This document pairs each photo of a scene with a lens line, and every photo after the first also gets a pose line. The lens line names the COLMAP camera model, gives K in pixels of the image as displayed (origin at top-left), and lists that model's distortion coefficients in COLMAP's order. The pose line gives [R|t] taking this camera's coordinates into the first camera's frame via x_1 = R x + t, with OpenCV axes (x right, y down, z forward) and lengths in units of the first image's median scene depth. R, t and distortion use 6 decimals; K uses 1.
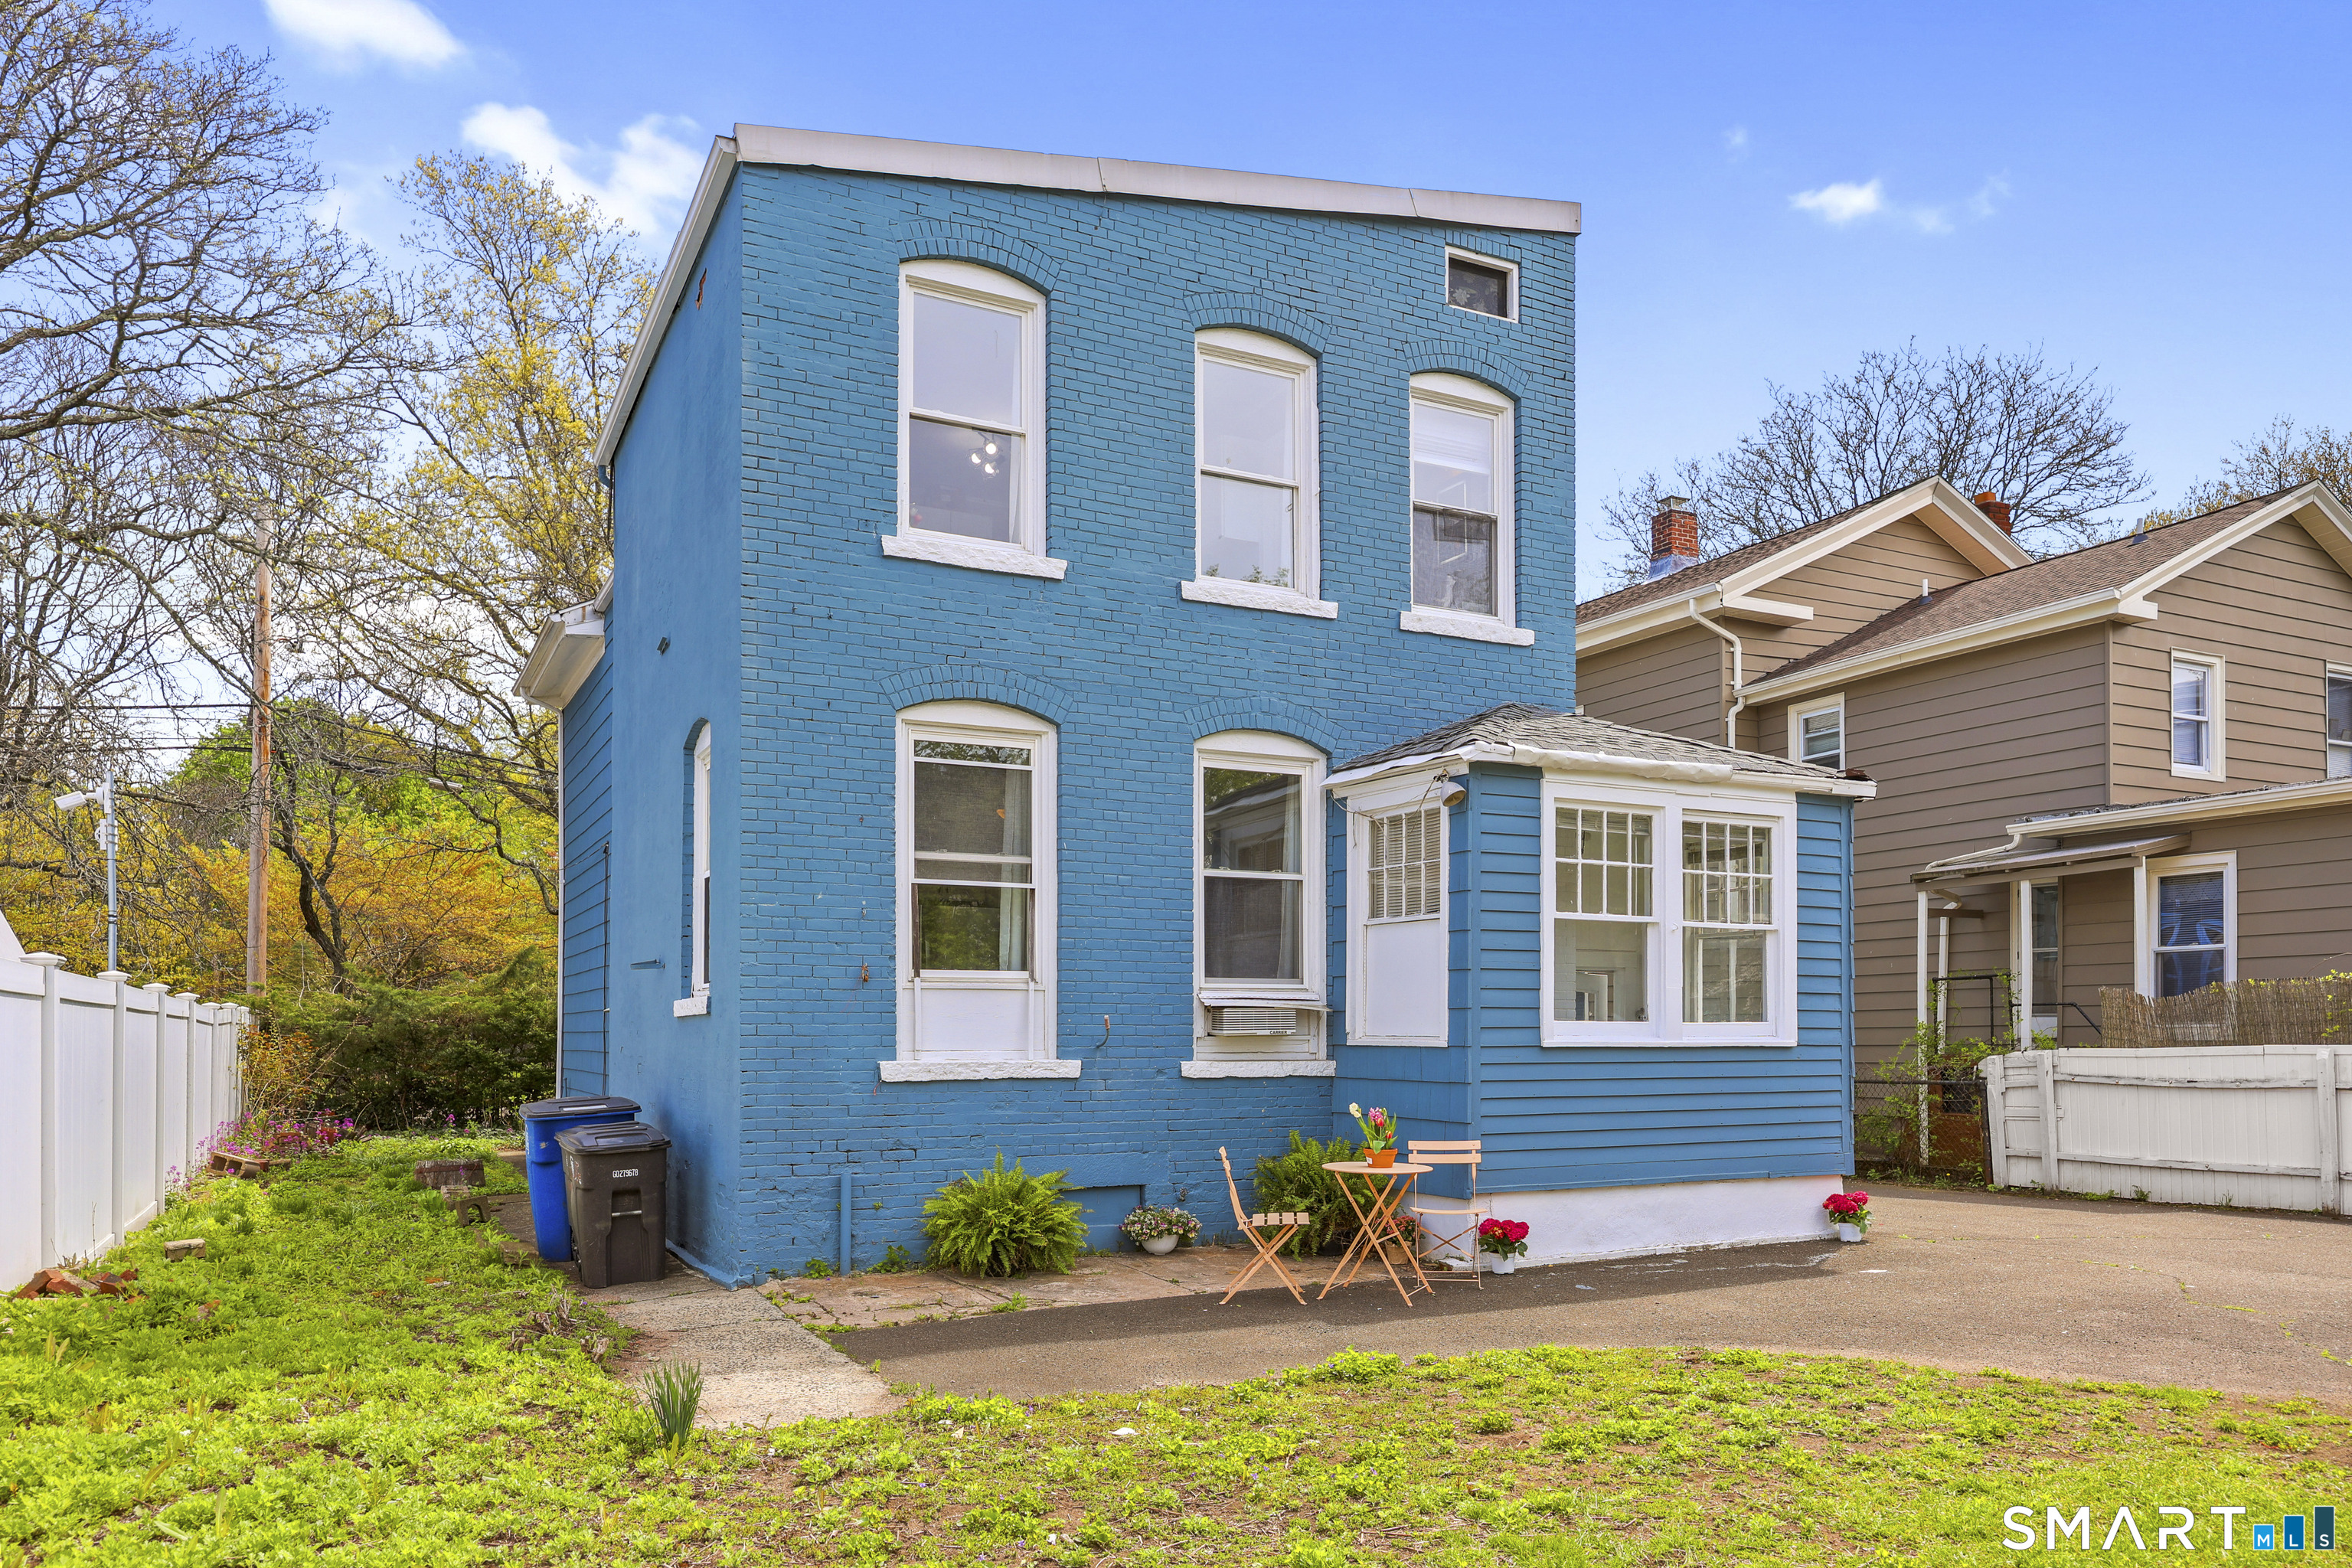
lens RADIAL K [[1384.2, 0, 1178.4], [0, 1384.2, 1033.8], [0, 0, 1]] dist [0.002635, -0.000640]
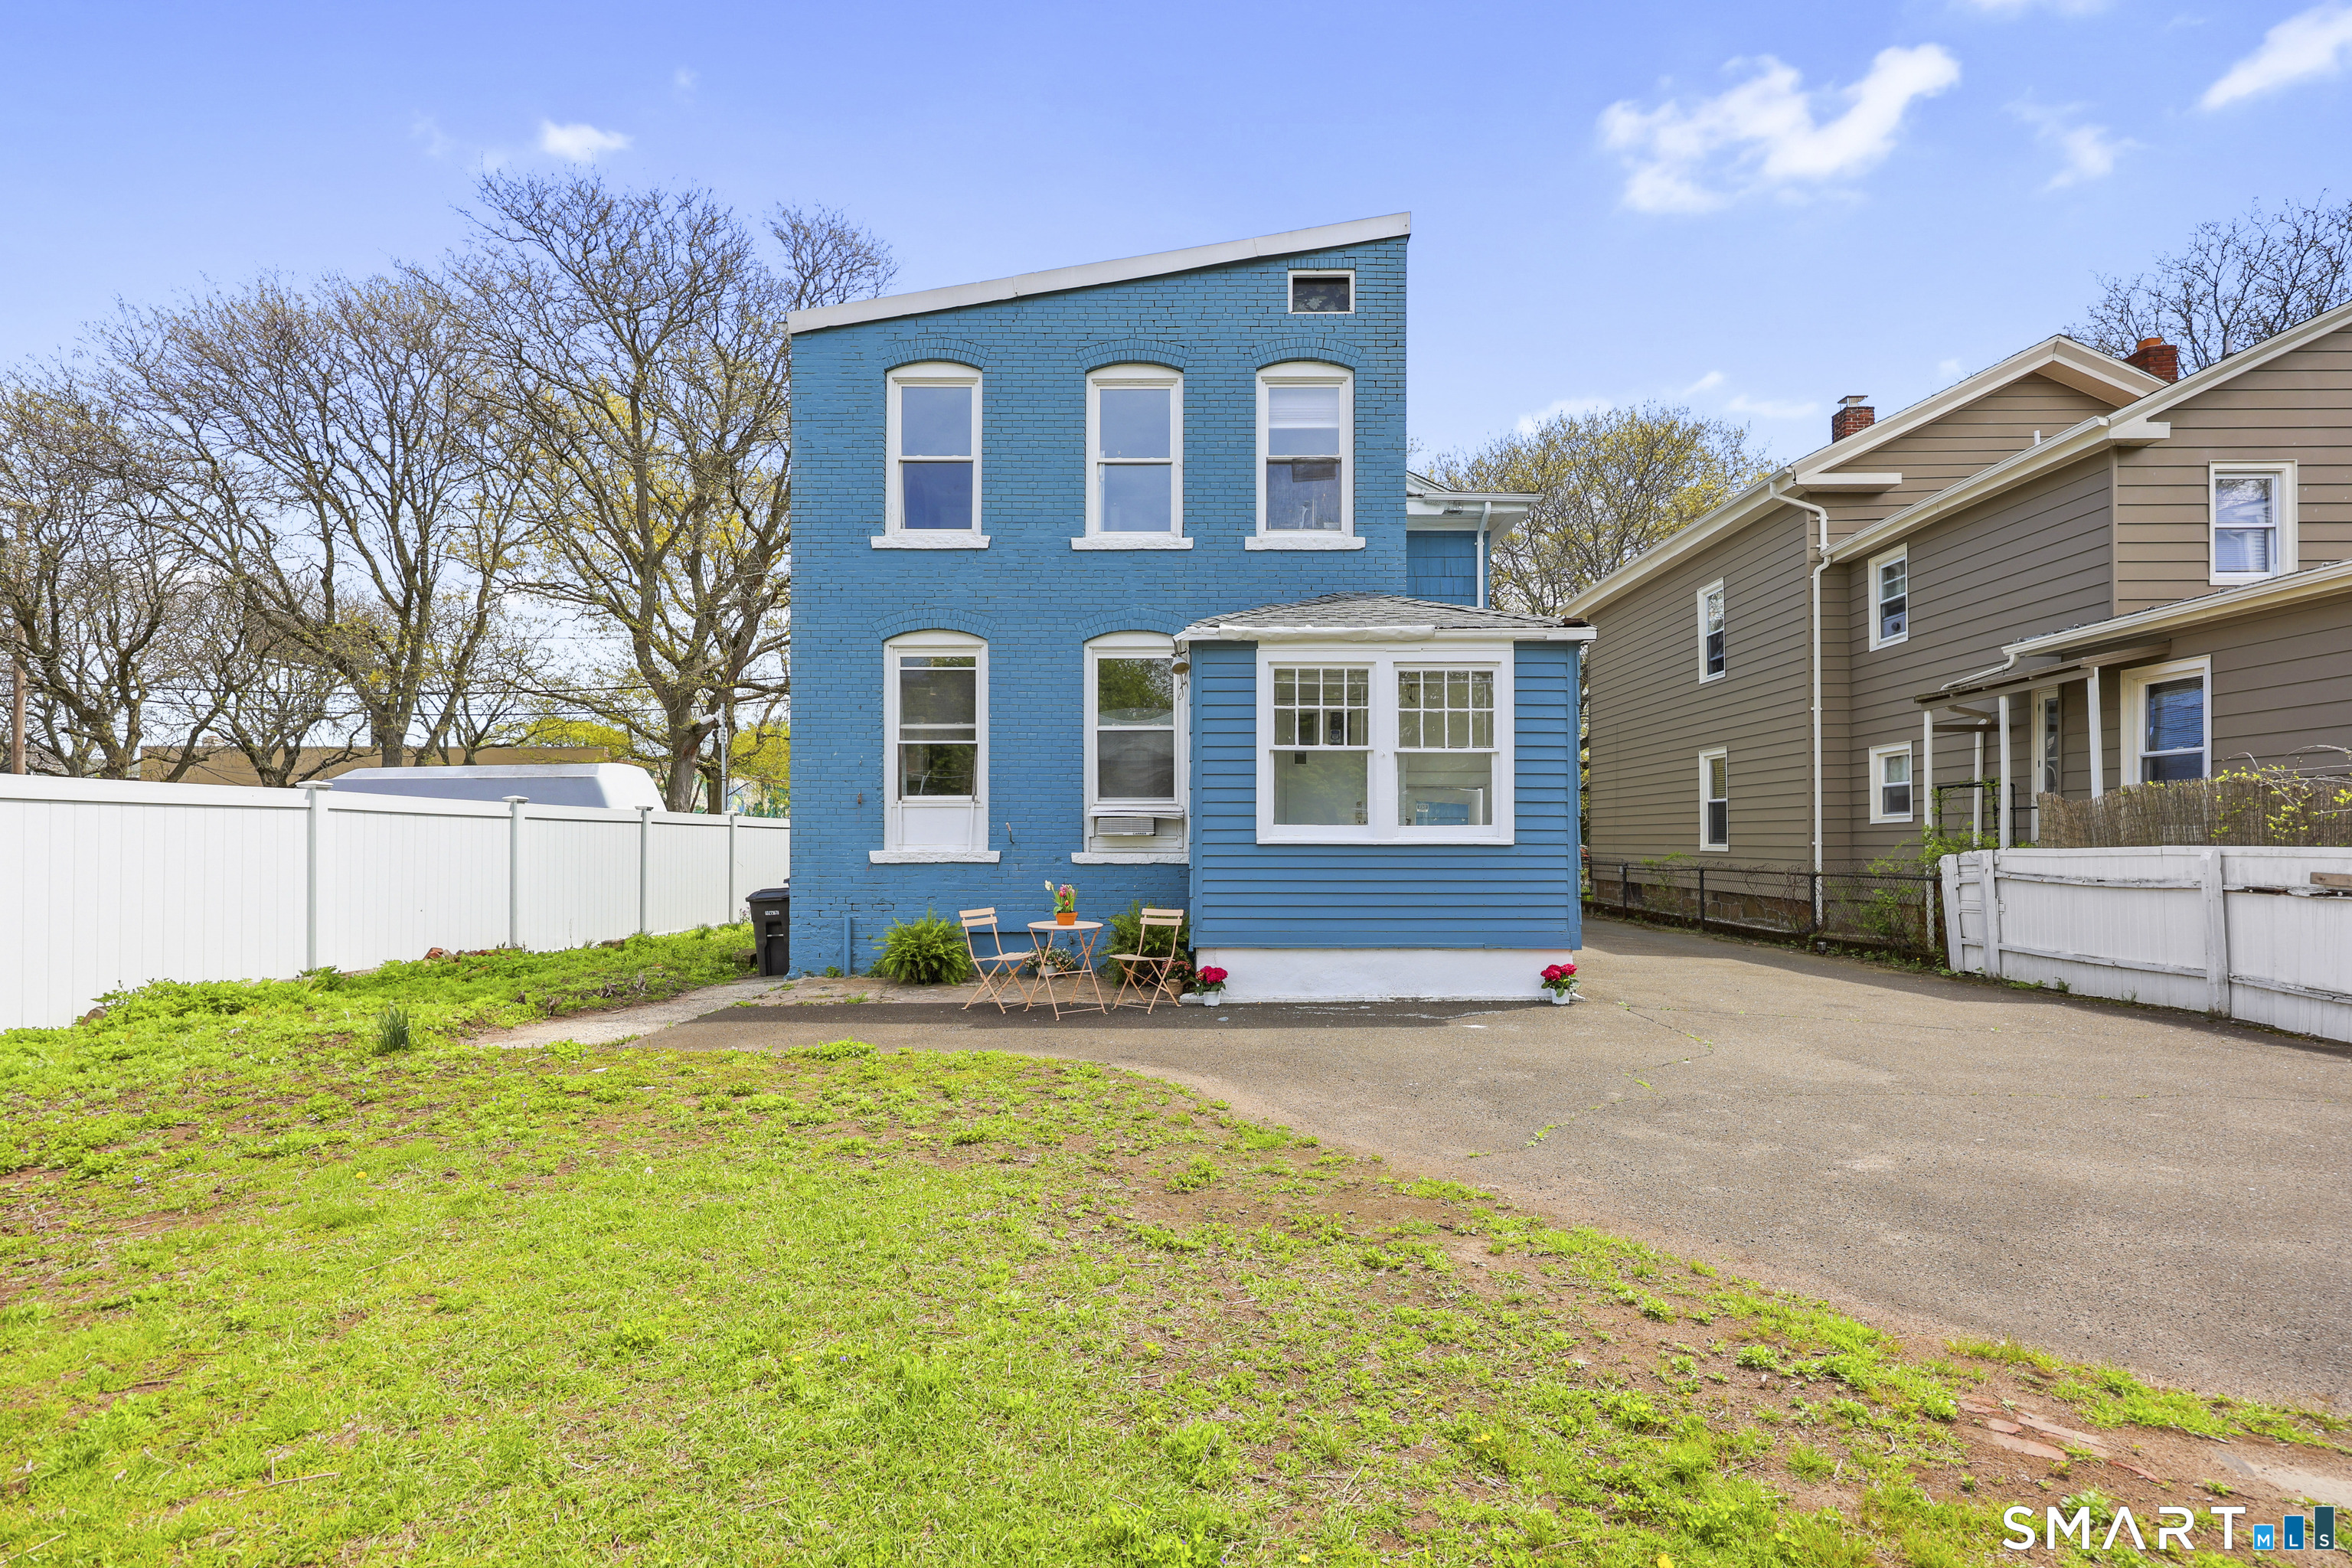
lens RADIAL K [[894.7, 0, 1174.1], [0, 894.7, 835.9], [0, 0, 1]] dist [0.001356, 0.000192]
pose [[0.916063, 0.000451, -0.401034, 0.488813], [-0.000374, 1.000000, 0.000269, 0.001199], [0.401034, -0.000096, 0.916063, 0.136629]]
